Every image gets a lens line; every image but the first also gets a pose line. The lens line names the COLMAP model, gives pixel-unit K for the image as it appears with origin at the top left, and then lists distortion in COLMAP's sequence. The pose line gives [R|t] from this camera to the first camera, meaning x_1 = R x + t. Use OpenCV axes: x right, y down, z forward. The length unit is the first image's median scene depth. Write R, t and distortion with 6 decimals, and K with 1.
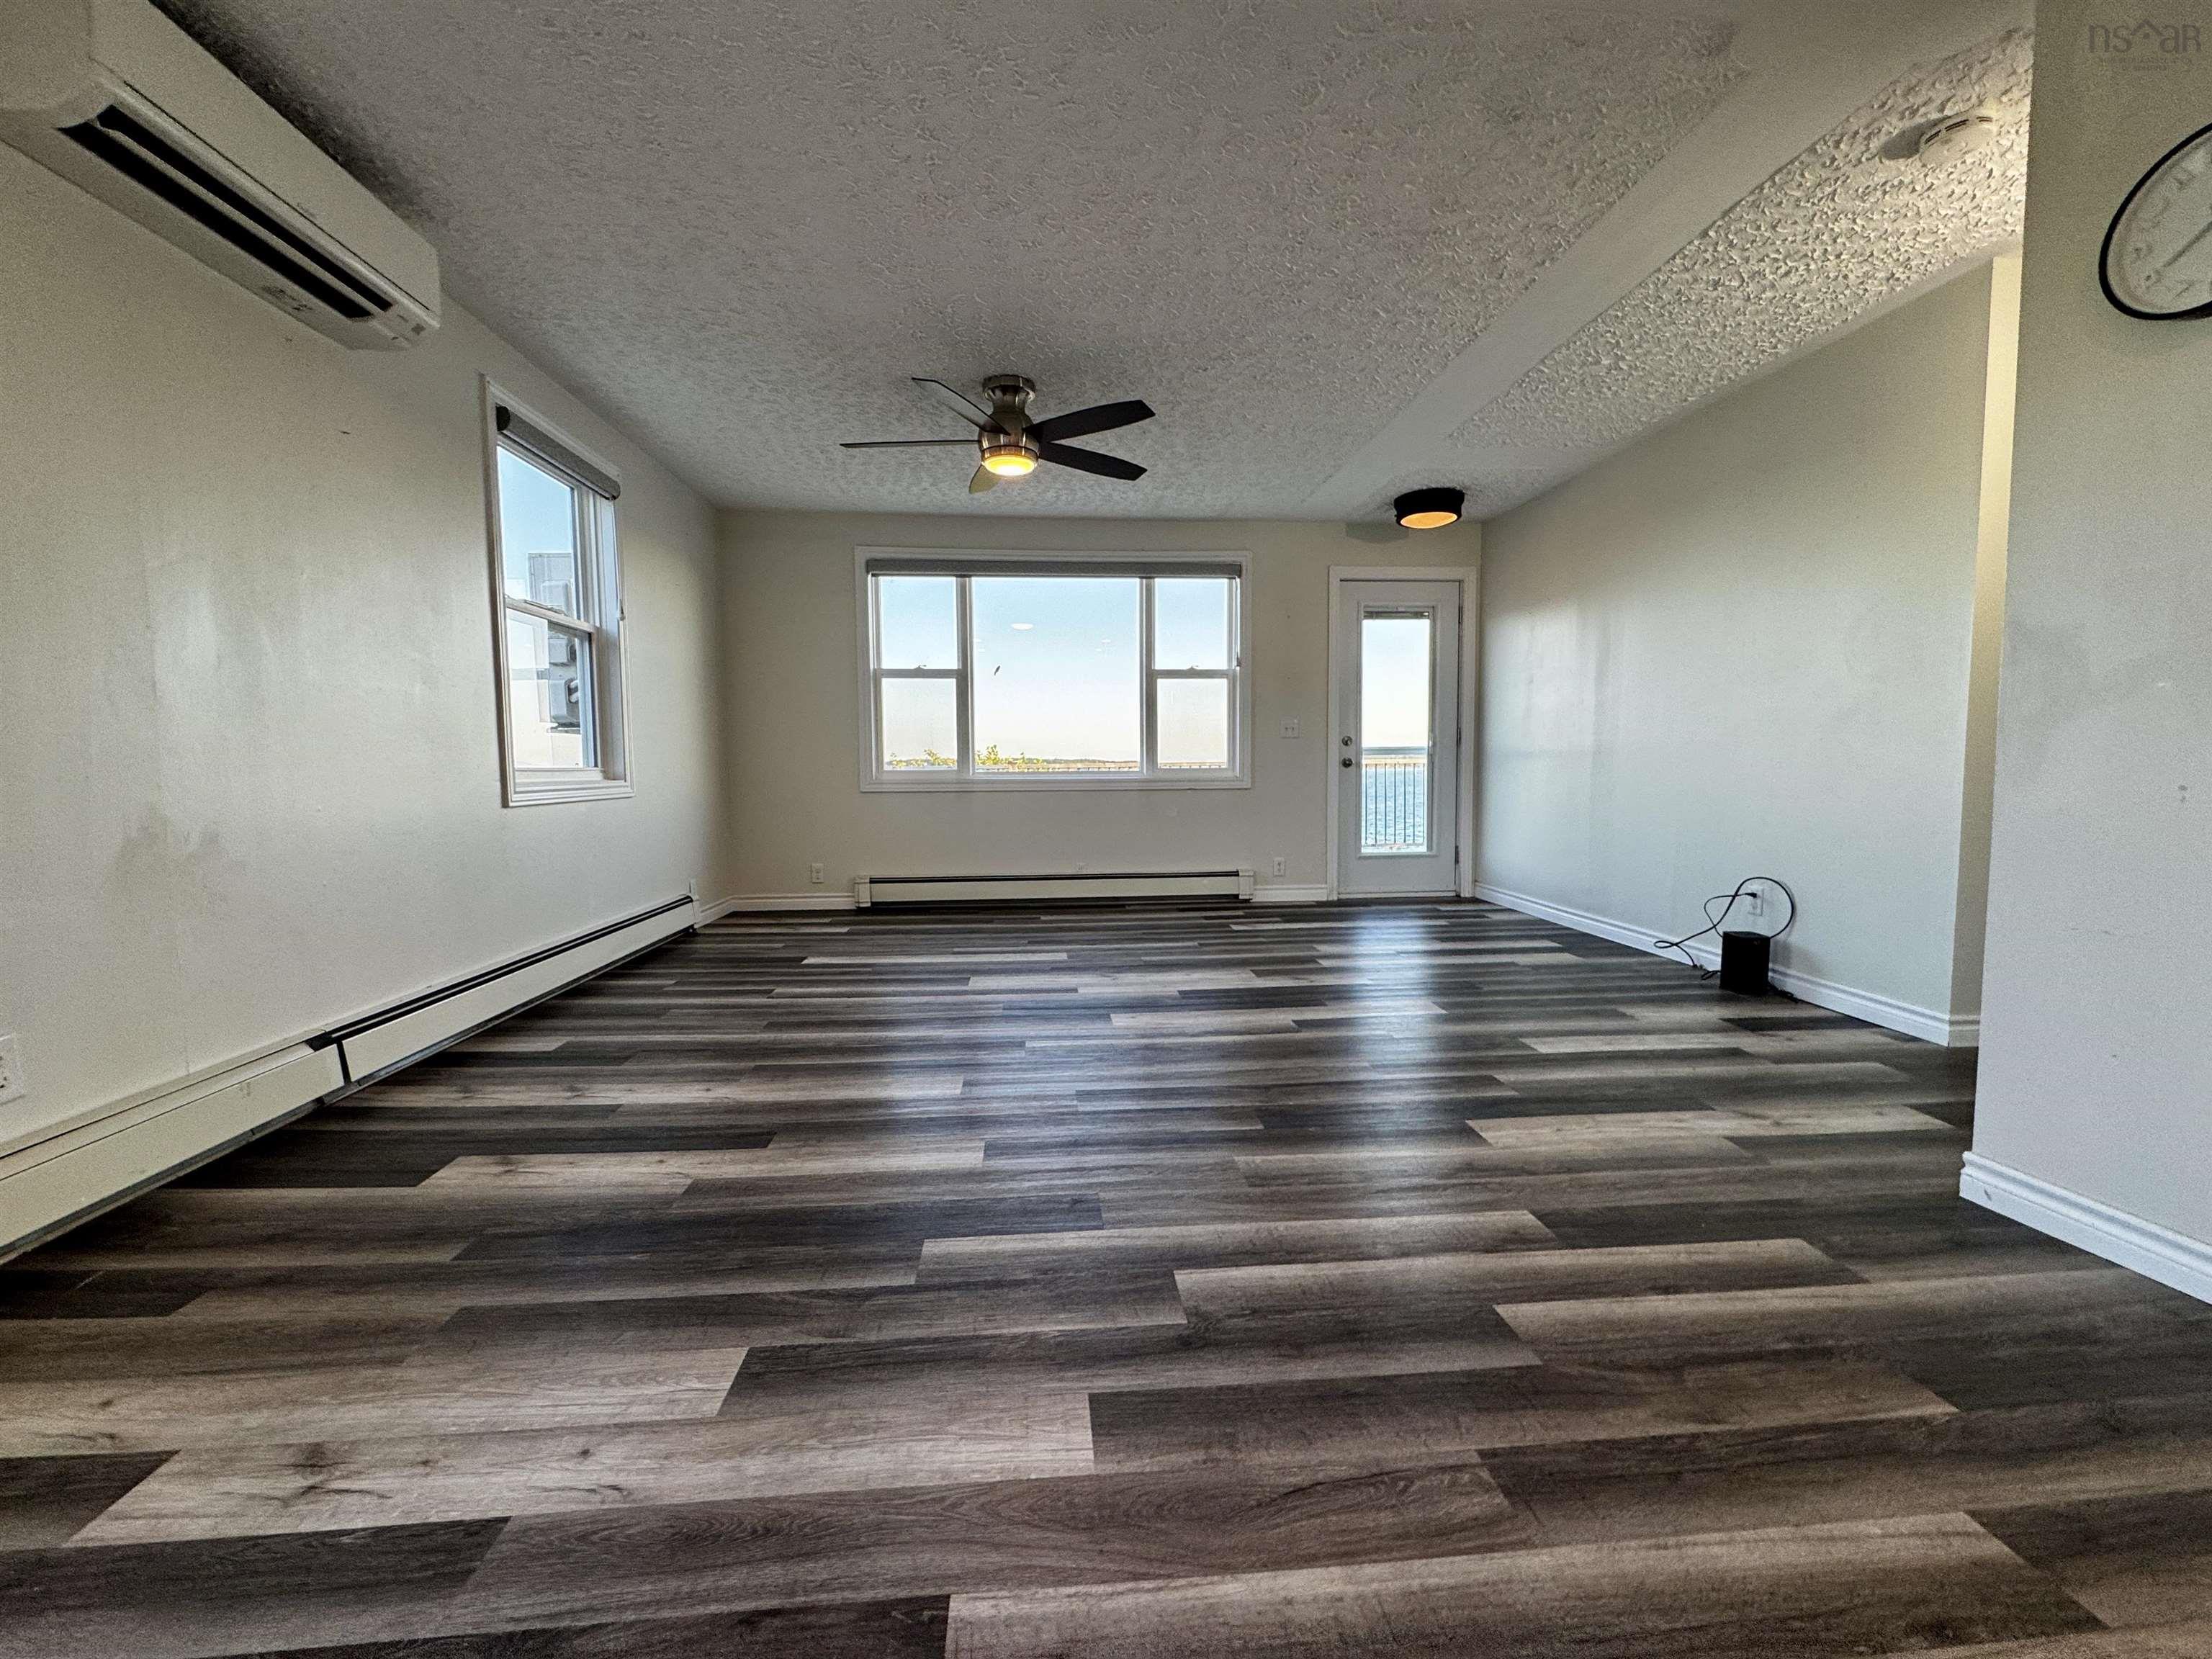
lens RADIAL K [[878.7, 0, 1102.6], [0, 878.7, 823.2], [0, 0, 1]] dist [-0.000936, -0.000087]
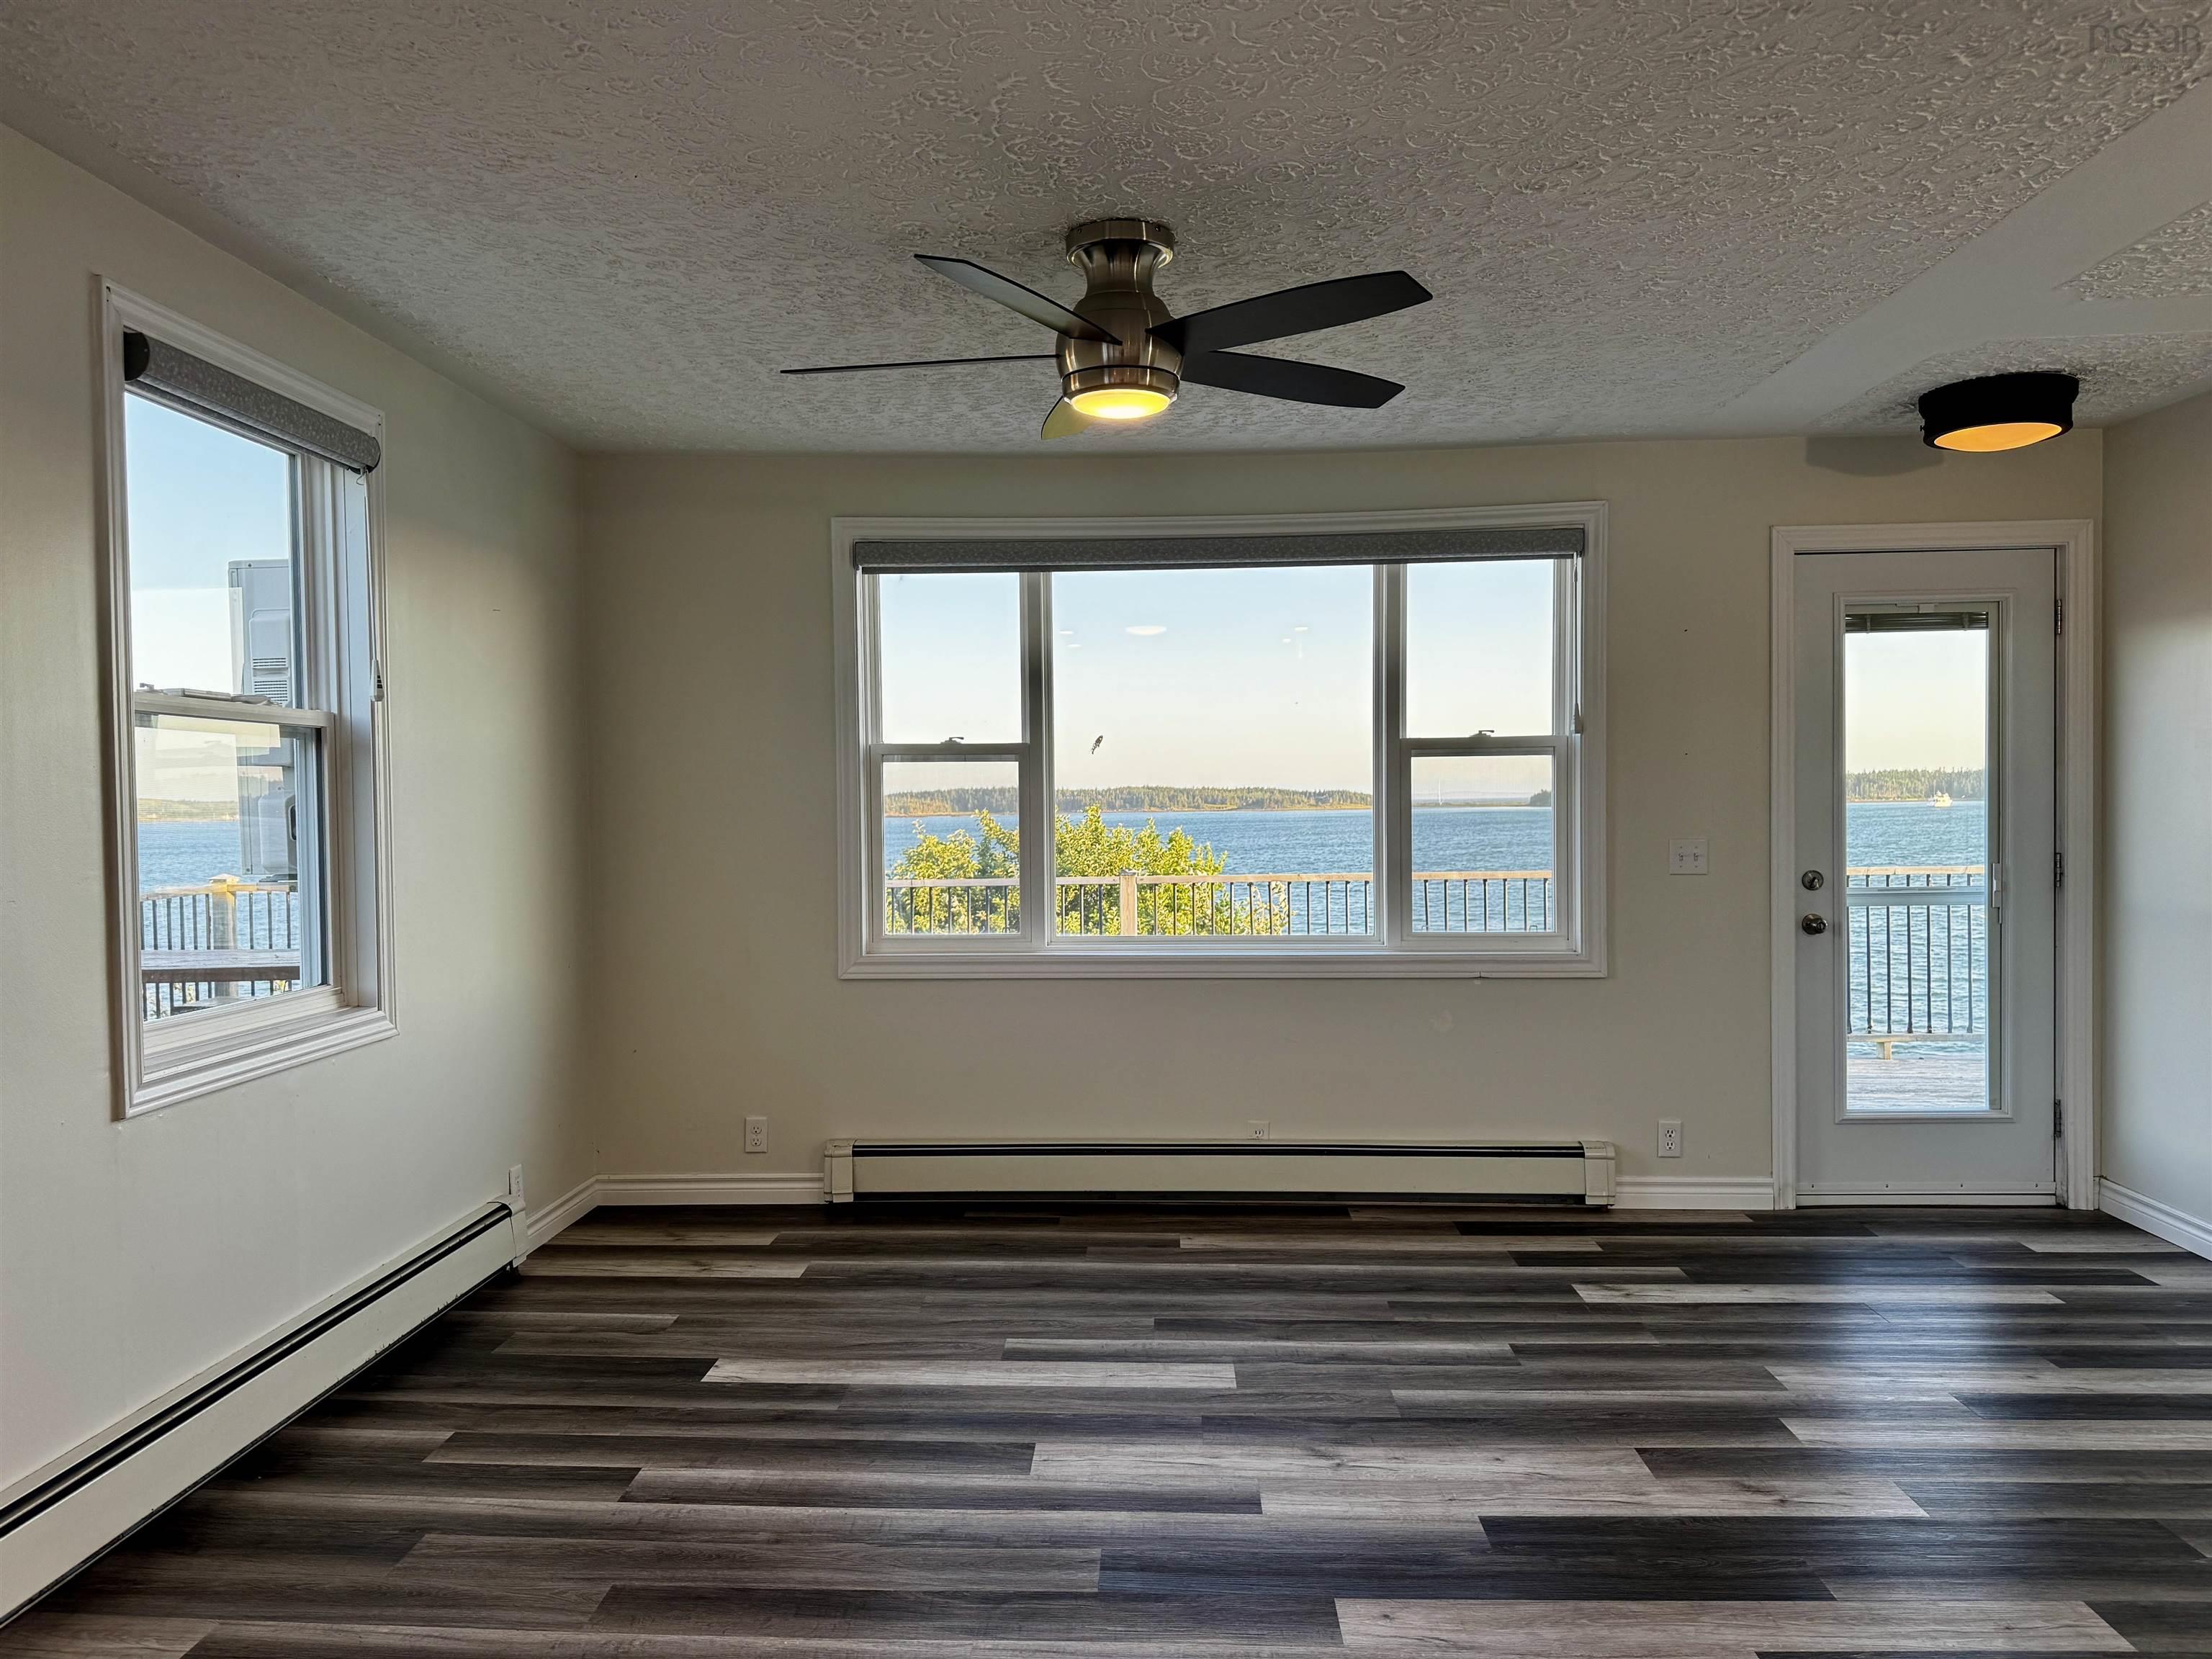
lens RADIAL K [[1539.6, 0, 1100.4], [0, 1539.6, 843.6], [0, 0, 1]] dist [0.076718, -0.098065]
pose [[0.992706, 0.001063, -0.120559, -0.012582], [-0.005485, 0.999324, -0.036352, -0.125530], [0.120439, 0.036748, 0.992040, 0.150565]]
